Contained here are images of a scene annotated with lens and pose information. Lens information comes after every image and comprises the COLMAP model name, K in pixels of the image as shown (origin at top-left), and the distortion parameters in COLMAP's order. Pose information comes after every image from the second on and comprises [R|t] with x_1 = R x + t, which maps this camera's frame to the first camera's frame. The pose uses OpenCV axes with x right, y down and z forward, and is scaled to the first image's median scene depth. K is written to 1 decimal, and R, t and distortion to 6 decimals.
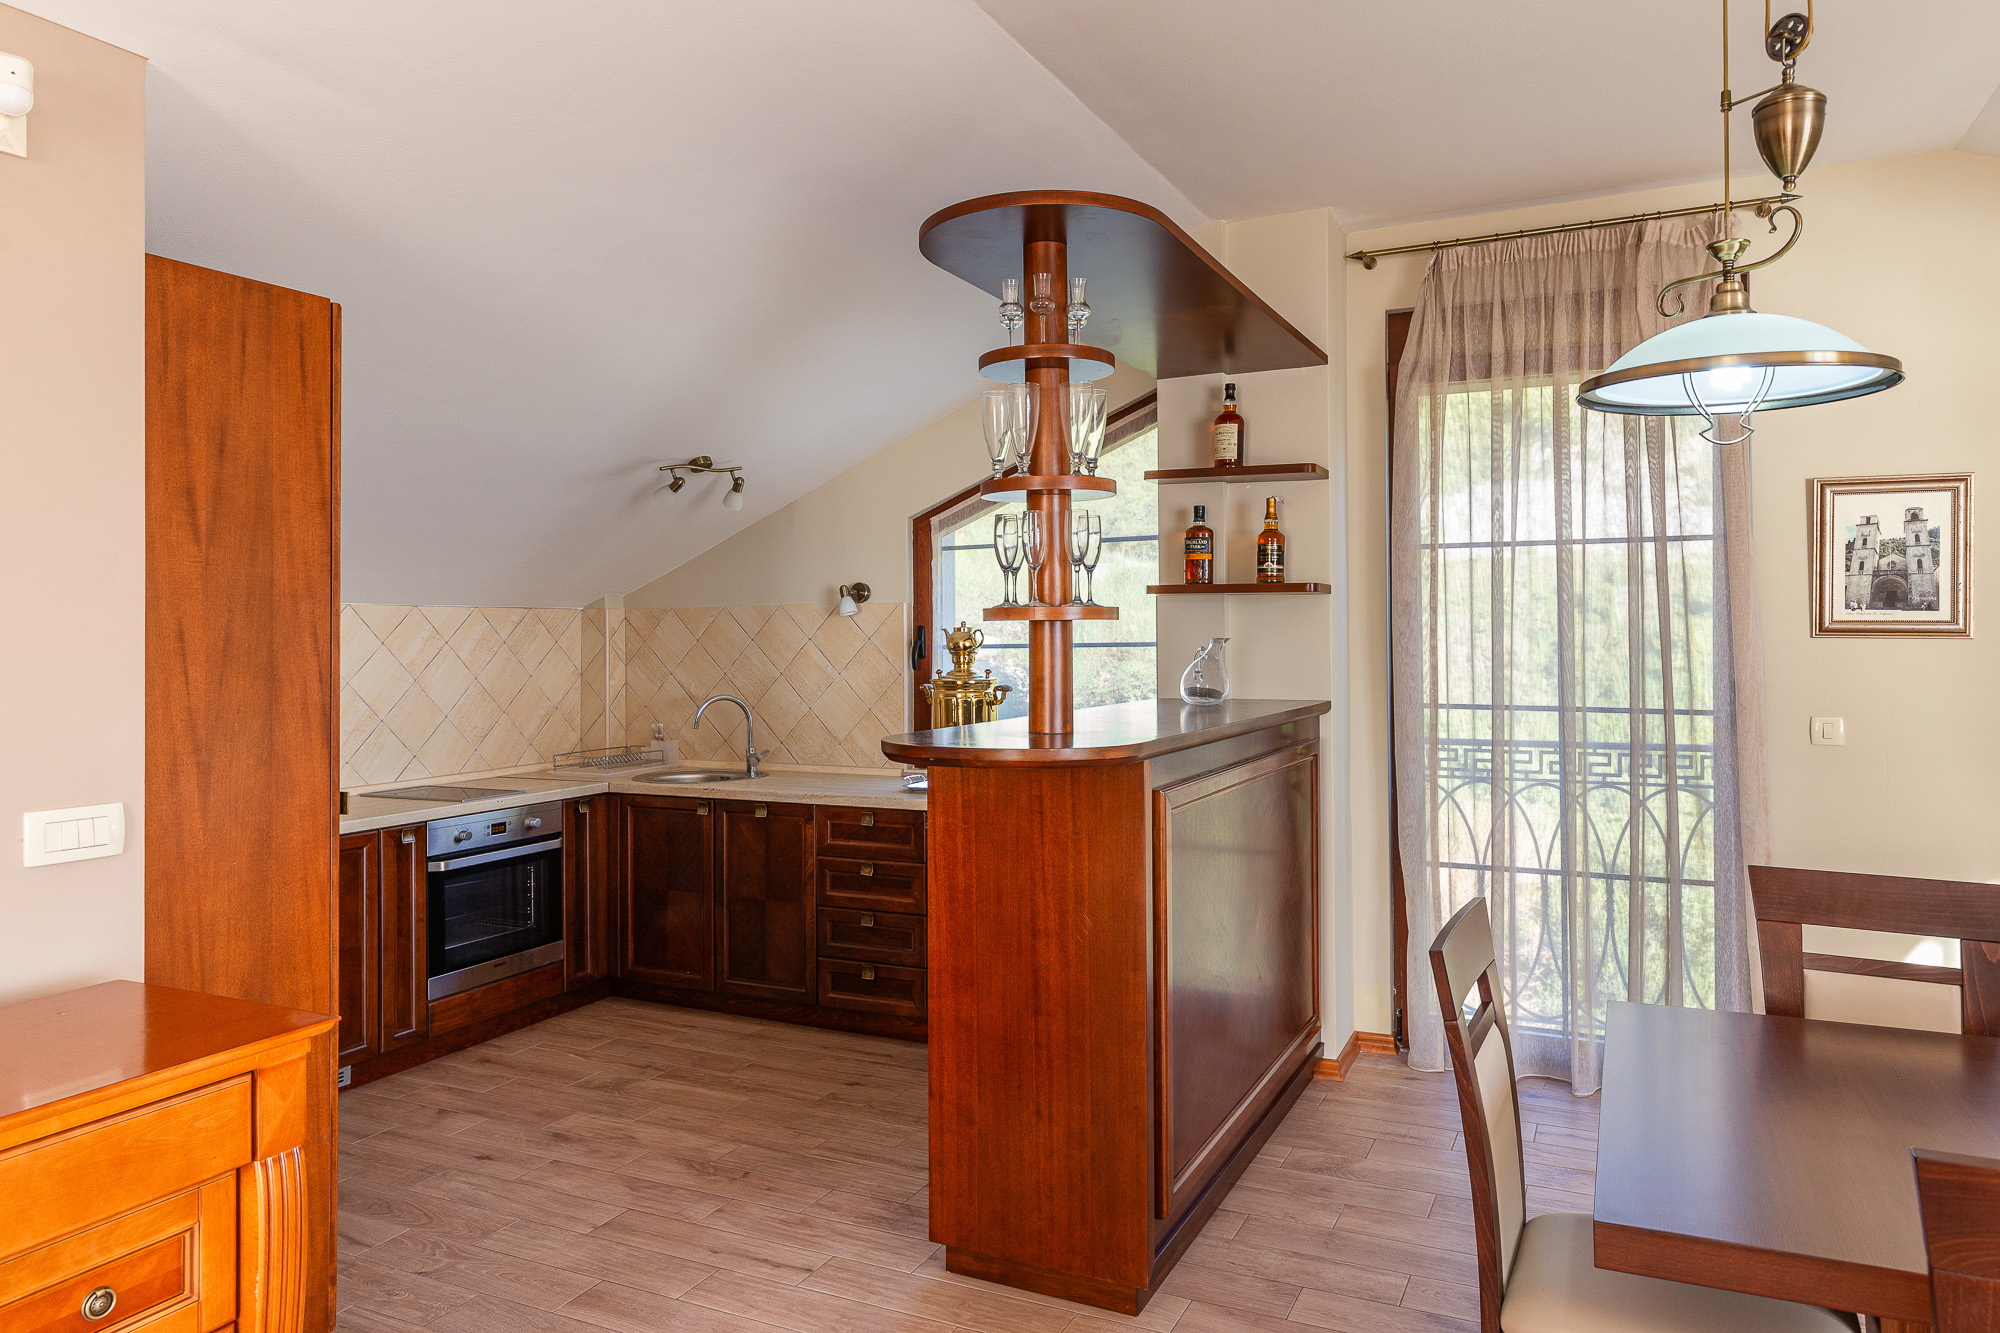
lens RADIAL K [[1304.2, 0, 1044.3], [0, 1304.2, 581.5], [0, 0, 1]] dist [0.003034, -0.003260]
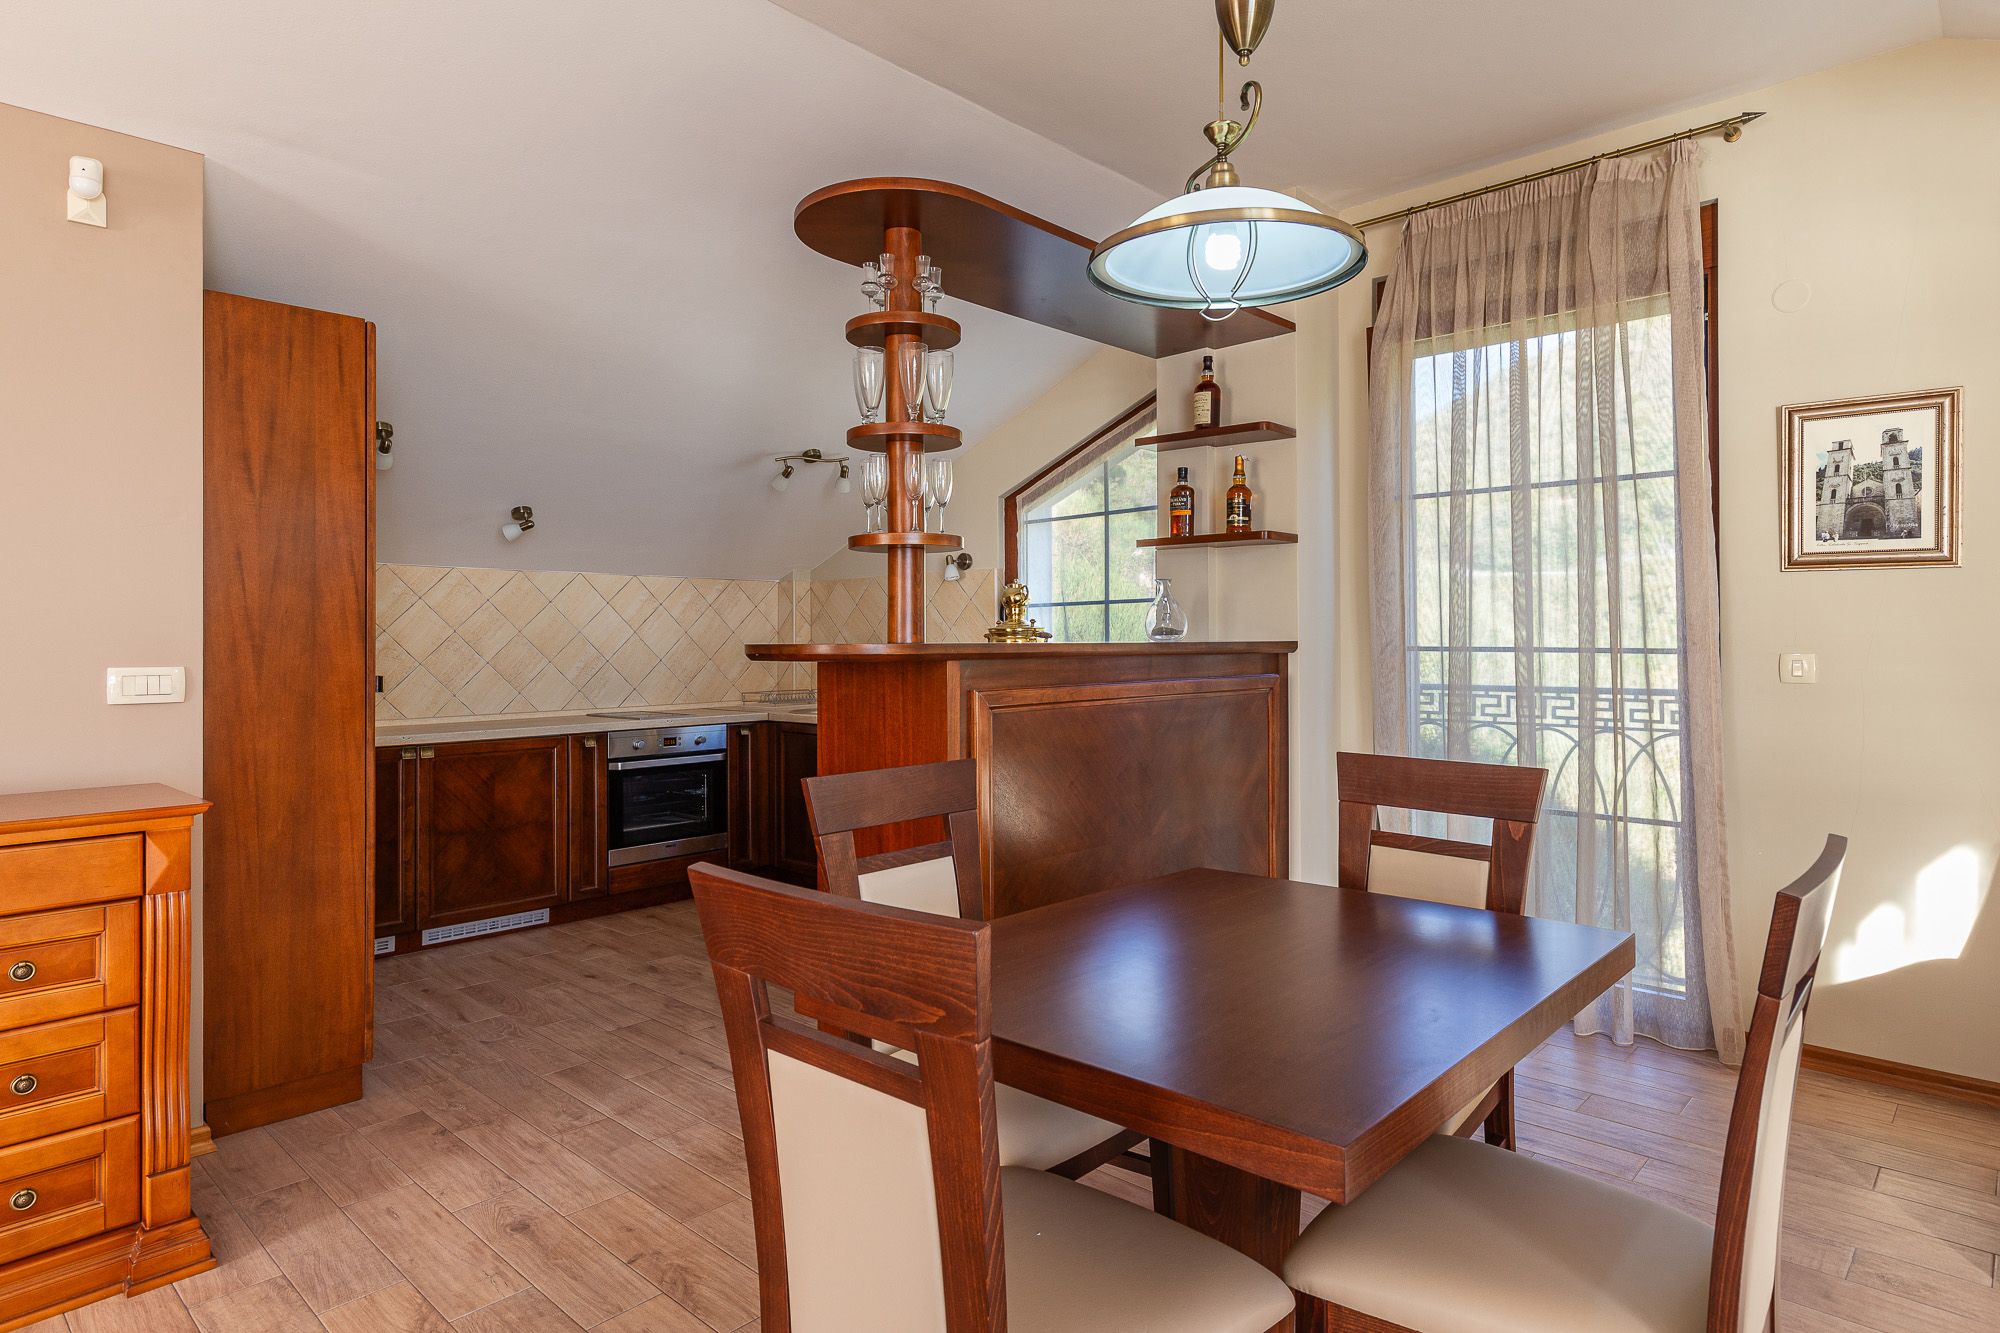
lens RADIAL K [[1121.5, 0, 1046.4], [0, 1121.5, 600.8], [0, 0, 1]] dist [-0.001653, -0.000018]
pose [[0.954514, -0.009313, -0.298019, 0.294368], [0.011249, 0.999925, 0.004780, 0.050495], [0.297953, -0.007915, 0.954548, 0.047082]]
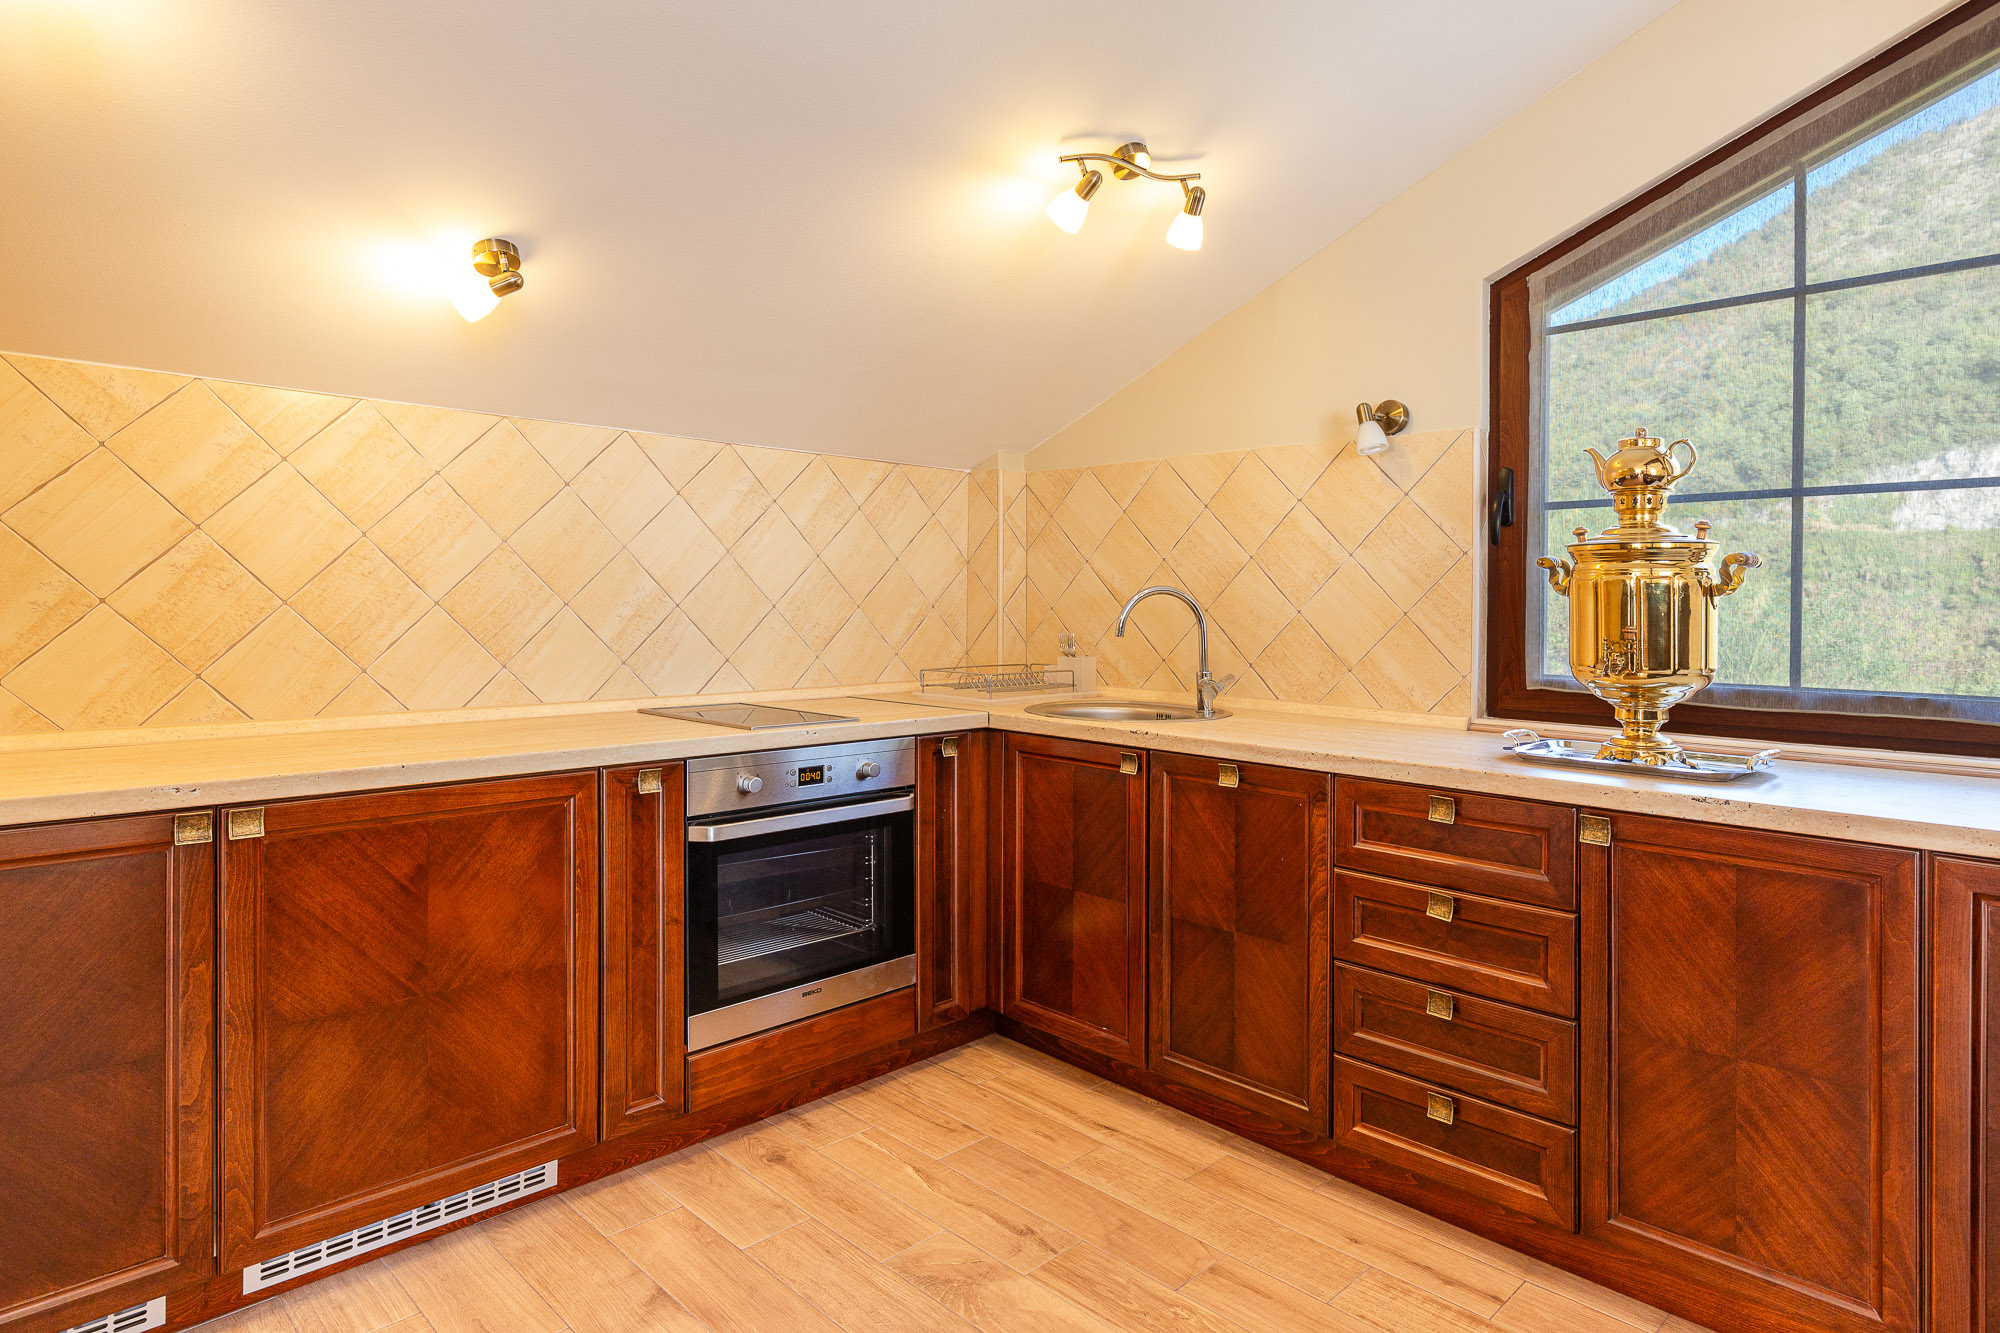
lens RADIAL K [[1124.5, 0, 1027.3], [0, 1124.5, 599.3], [0, 0, 1]] dist [0.000998, -0.000070]
pose [[0.939831, 0.018920, -0.341114, -0.149103], [-0.005674, 0.999192, 0.039787, 0.088933], [0.341591, -0.035457, 0.939179, 0.570379]]
